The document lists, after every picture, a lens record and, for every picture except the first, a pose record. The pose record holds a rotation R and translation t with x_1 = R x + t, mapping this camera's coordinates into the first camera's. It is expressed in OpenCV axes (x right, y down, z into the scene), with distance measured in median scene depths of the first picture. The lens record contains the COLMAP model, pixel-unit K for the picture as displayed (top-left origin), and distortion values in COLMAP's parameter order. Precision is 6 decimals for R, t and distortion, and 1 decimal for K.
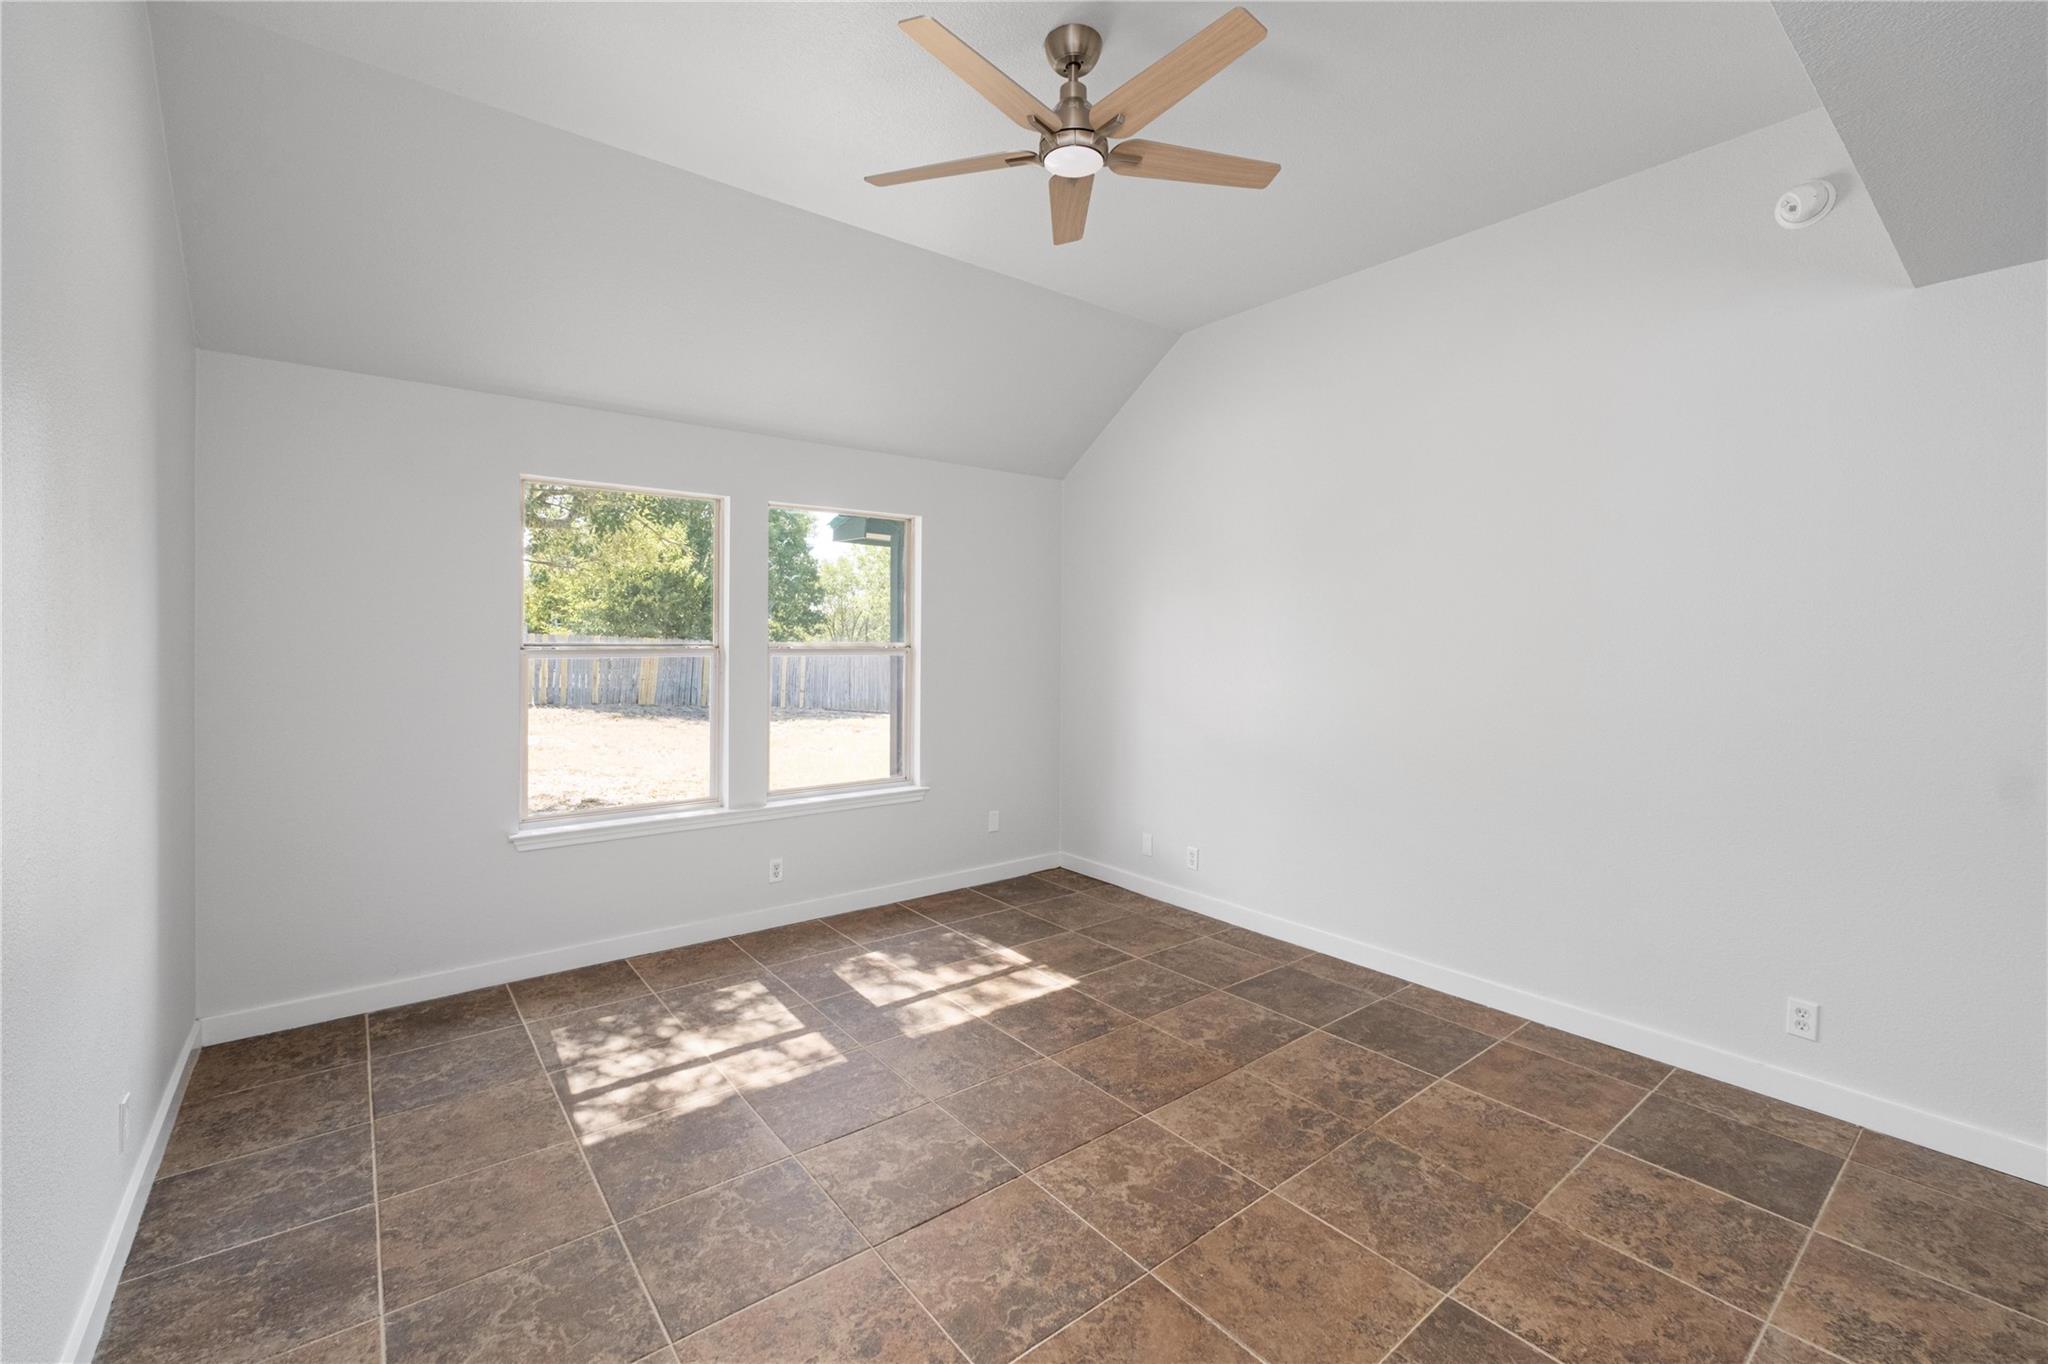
lens RADIAL K [[865.4, 0, 1032.5], [0, 865.4, 662.9], [0, 0, 1]] dist [-0.024694, 0.010012]
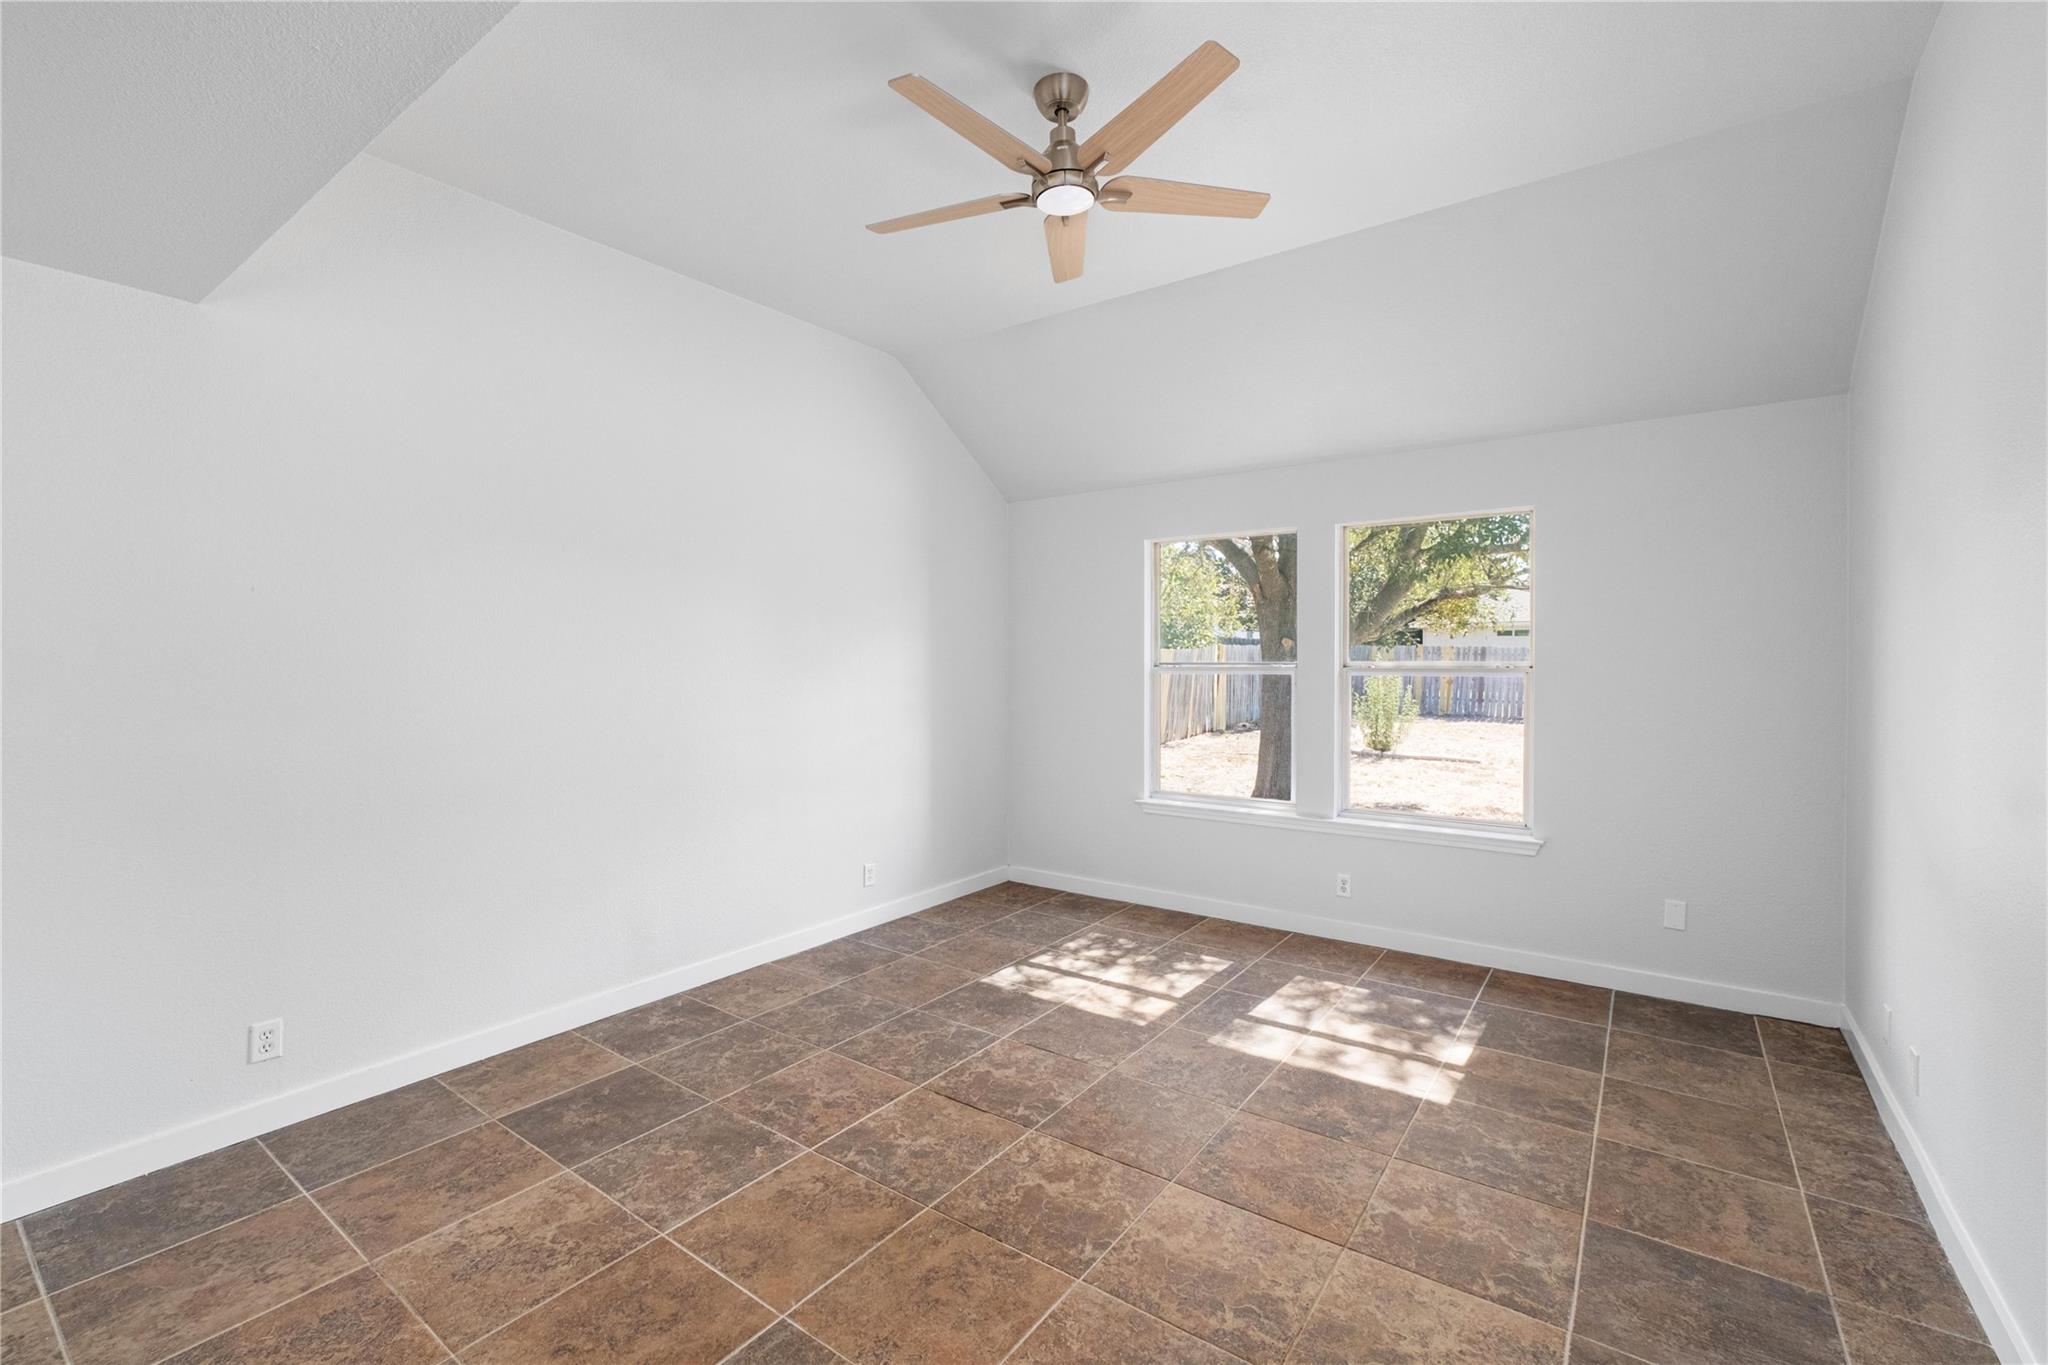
lens RADIAL K [[865.4, 0, 1032.5], [0, 865.4, 663.4], [0, 0, 1]] dist [-0.024694, 0.010012]
pose [[0.272845, -0.001268, -0.962057, 0.787947], [-0.022676, 0.999713, -0.007749, -0.005243], [0.961791, 0.023930, 0.272738, 0.496776]]
